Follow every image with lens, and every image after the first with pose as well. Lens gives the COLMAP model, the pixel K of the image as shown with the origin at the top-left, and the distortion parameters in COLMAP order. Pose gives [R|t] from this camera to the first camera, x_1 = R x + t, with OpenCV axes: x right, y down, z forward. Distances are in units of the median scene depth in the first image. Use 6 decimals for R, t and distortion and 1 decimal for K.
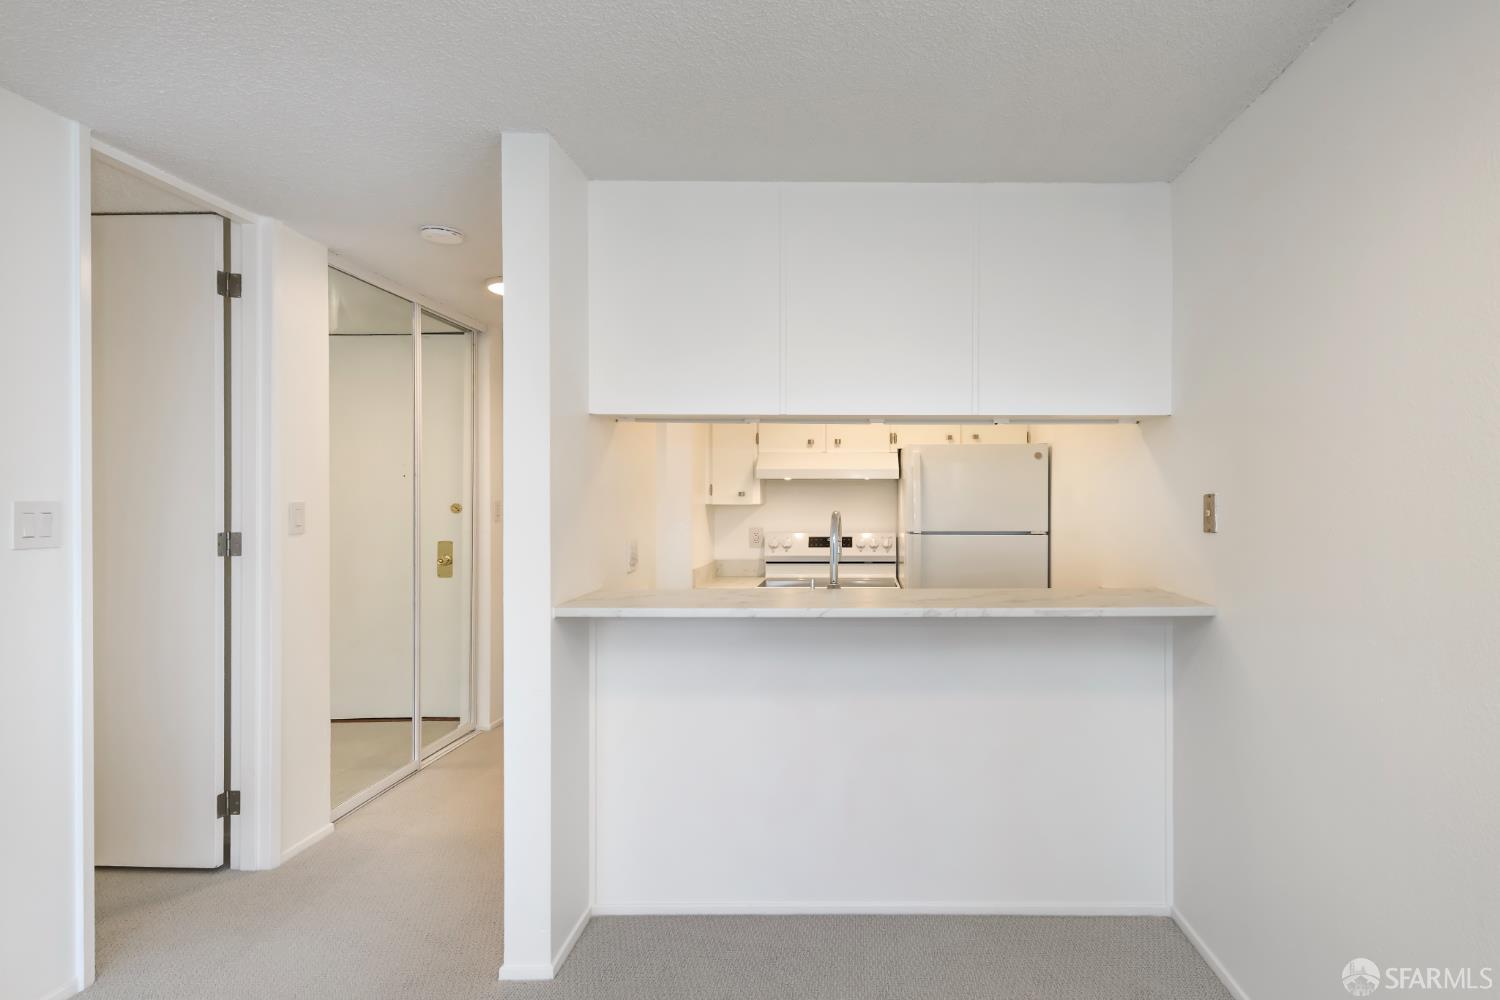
lens RADIAL K [[898.8, 0, 750.0], [0, 898.8, 500.0], [0, 0, 1]] dist [0.001601, 0.000344]
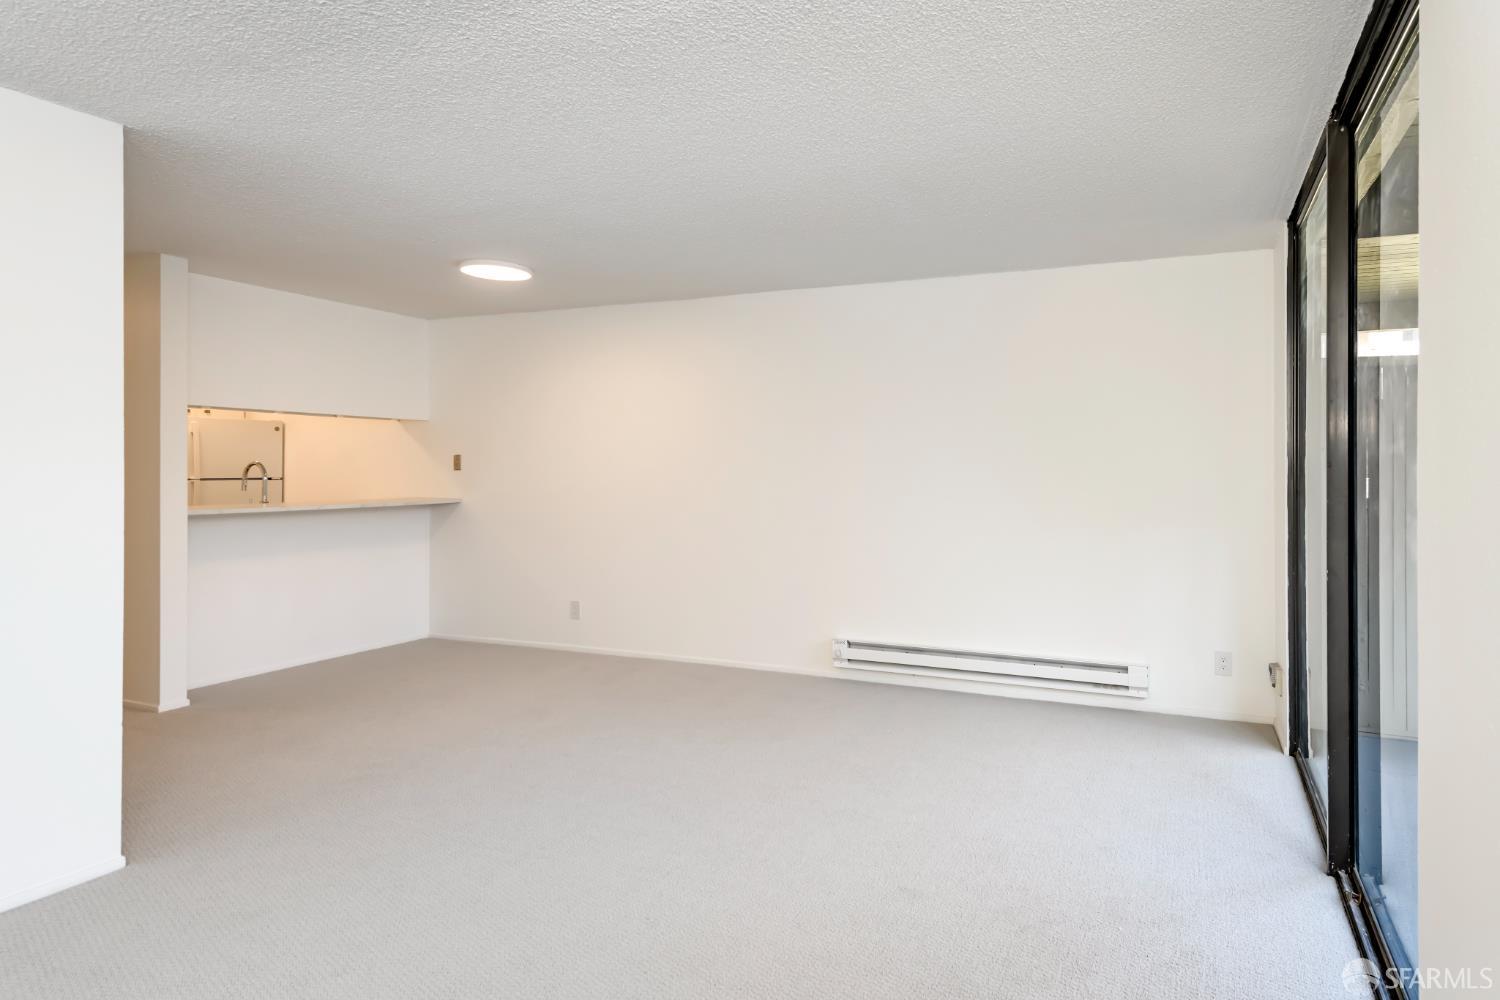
lens RADIAL K [[898.8, 0, 750.0], [0, 898.8, 500.0], [0, 0, 1]] dist [0.001601, 0.000344]
pose [[0.486644, -0.030773, 0.873058, -1.148766], [-0.004641, 0.999274, 0.037809, 0.019051], [-0.873588, -0.022451, 0.486148, -0.850911]]
